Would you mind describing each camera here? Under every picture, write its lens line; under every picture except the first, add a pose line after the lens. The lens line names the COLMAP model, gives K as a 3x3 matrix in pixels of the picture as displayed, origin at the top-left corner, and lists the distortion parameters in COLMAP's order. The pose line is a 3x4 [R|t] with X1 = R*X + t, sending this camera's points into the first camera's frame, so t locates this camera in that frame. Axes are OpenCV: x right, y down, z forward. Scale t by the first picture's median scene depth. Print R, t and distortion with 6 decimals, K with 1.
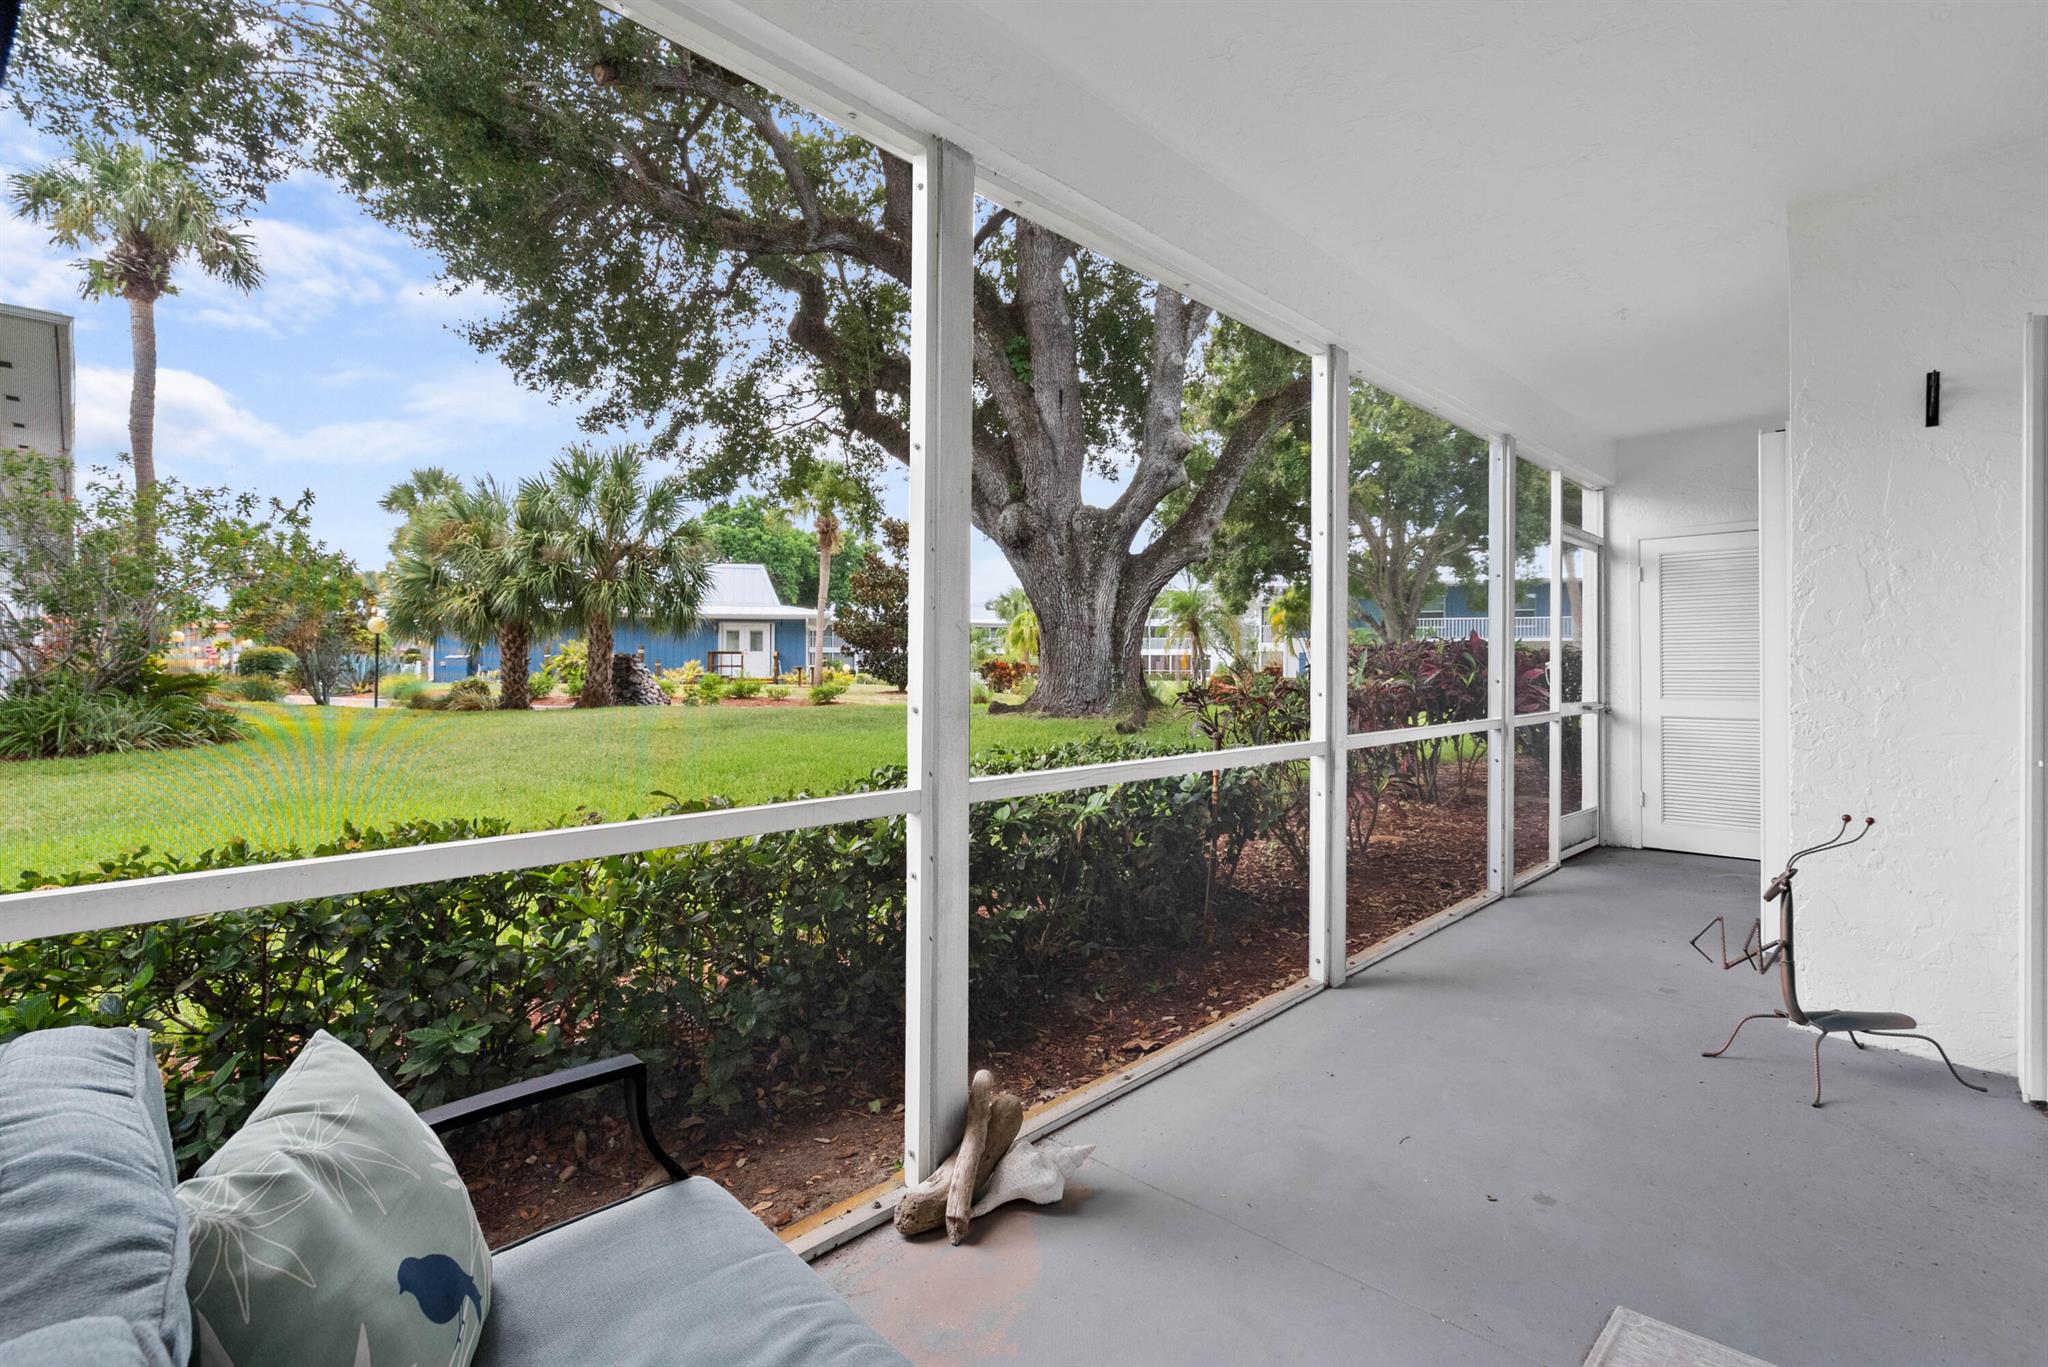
lens RADIAL K [[928.5, 0, 1007.4], [0, 928.5, 667.4], [0, 0, 1]] dist [-0.003154, 0.000135]
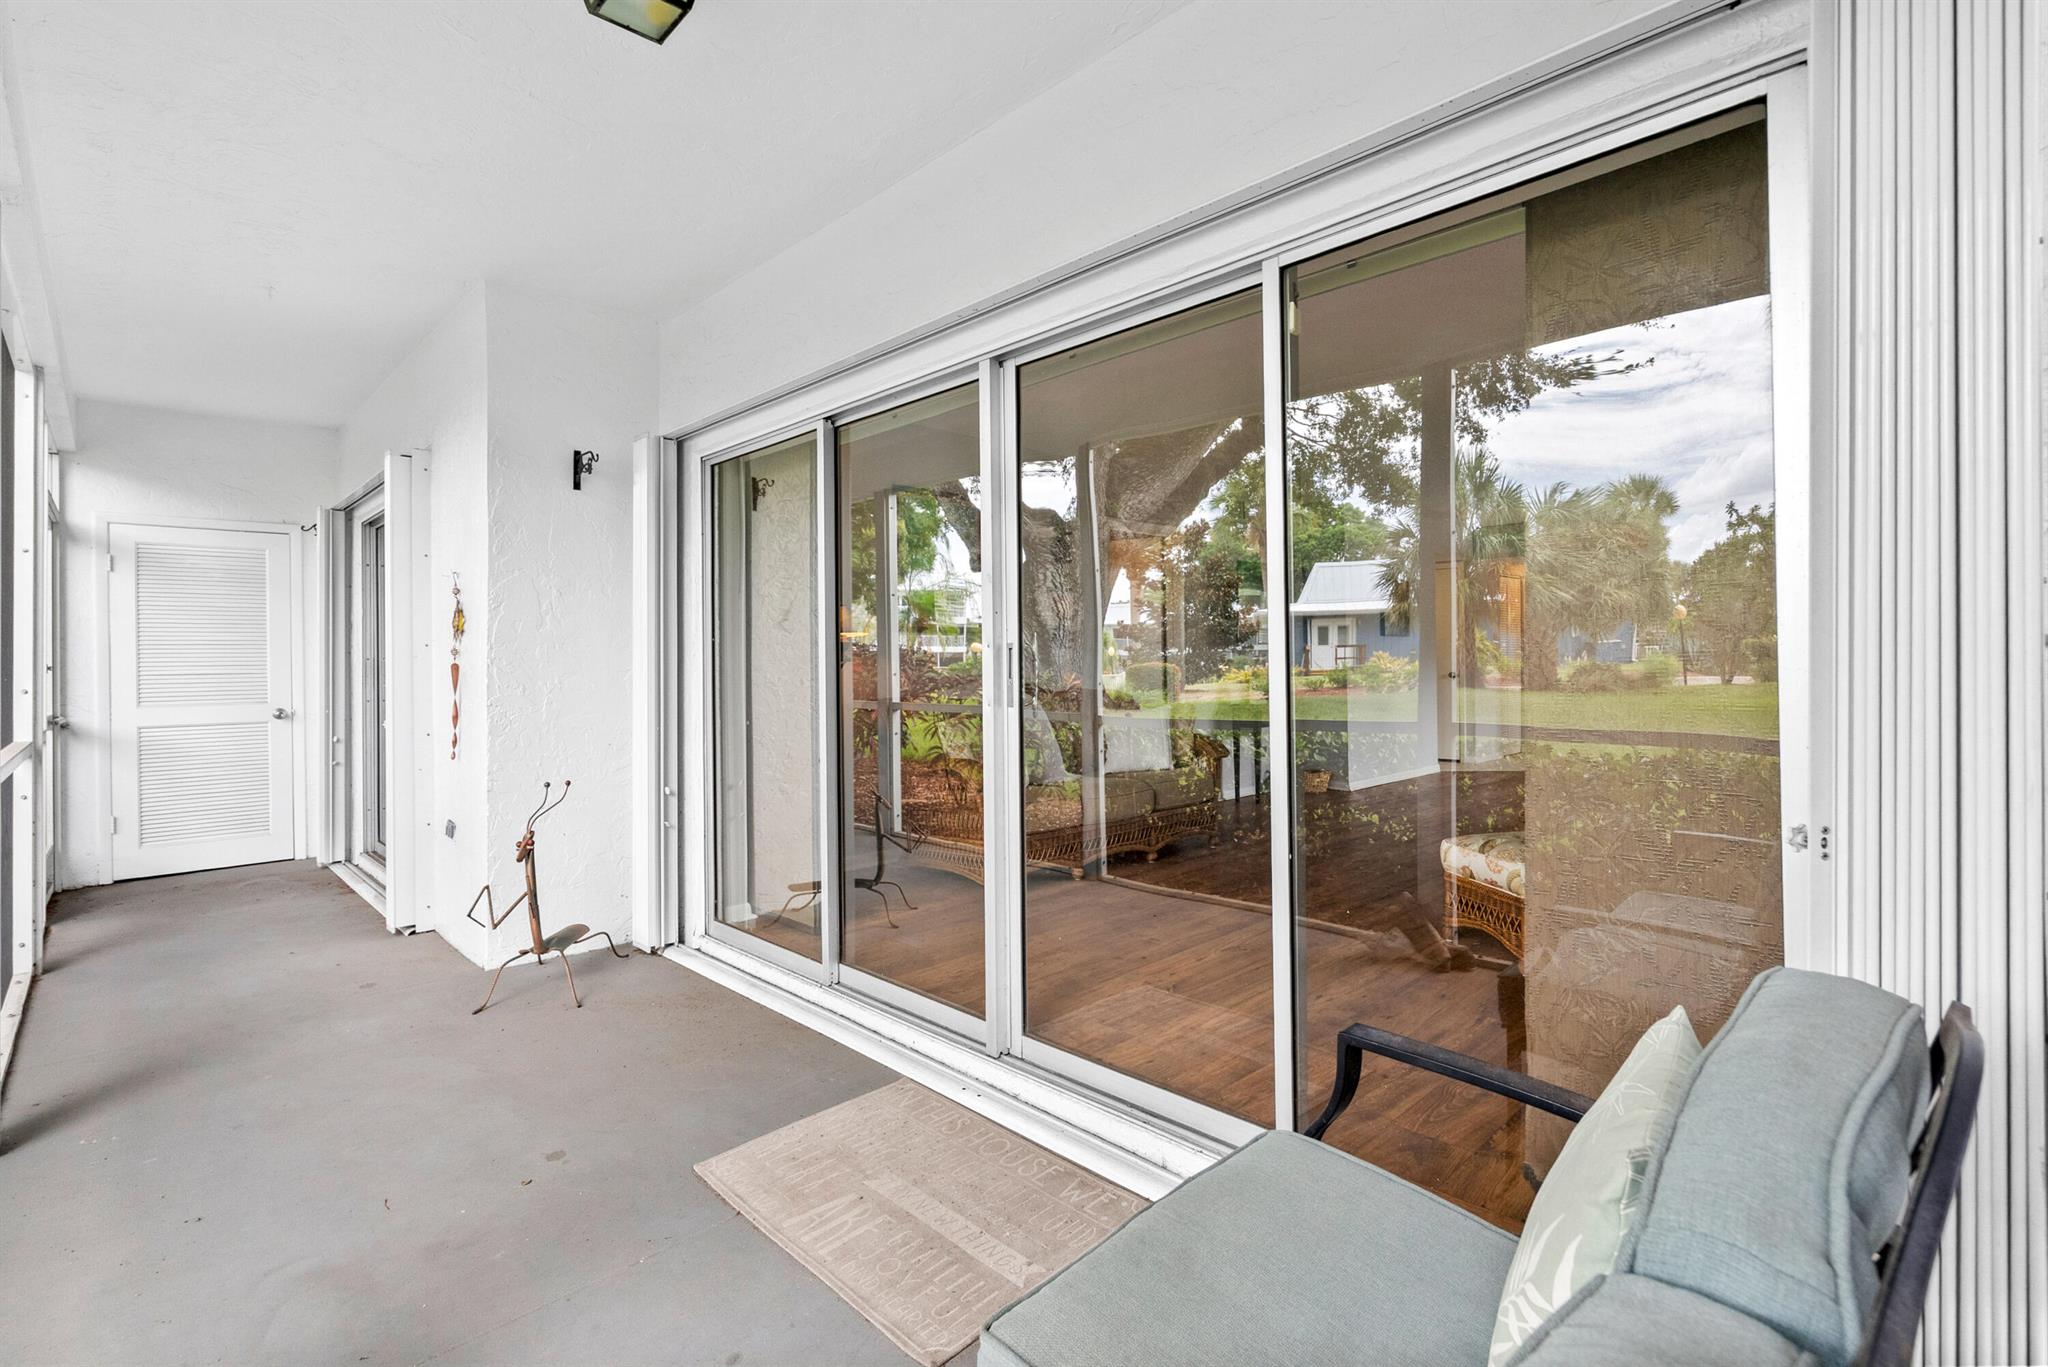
lens RADIAL K [[928.5, 0, 1038.2], [0, 928.5, 653.5], [0, 0, 1]] dist [-0.003154, 0.000135]
pose [[0.006358, 0.011575, 0.999913, -0.352889], [0.009175, 0.999890, -0.011633, 0.002365], [-0.999938, 0.009249, 0.006251, 0.291625]]
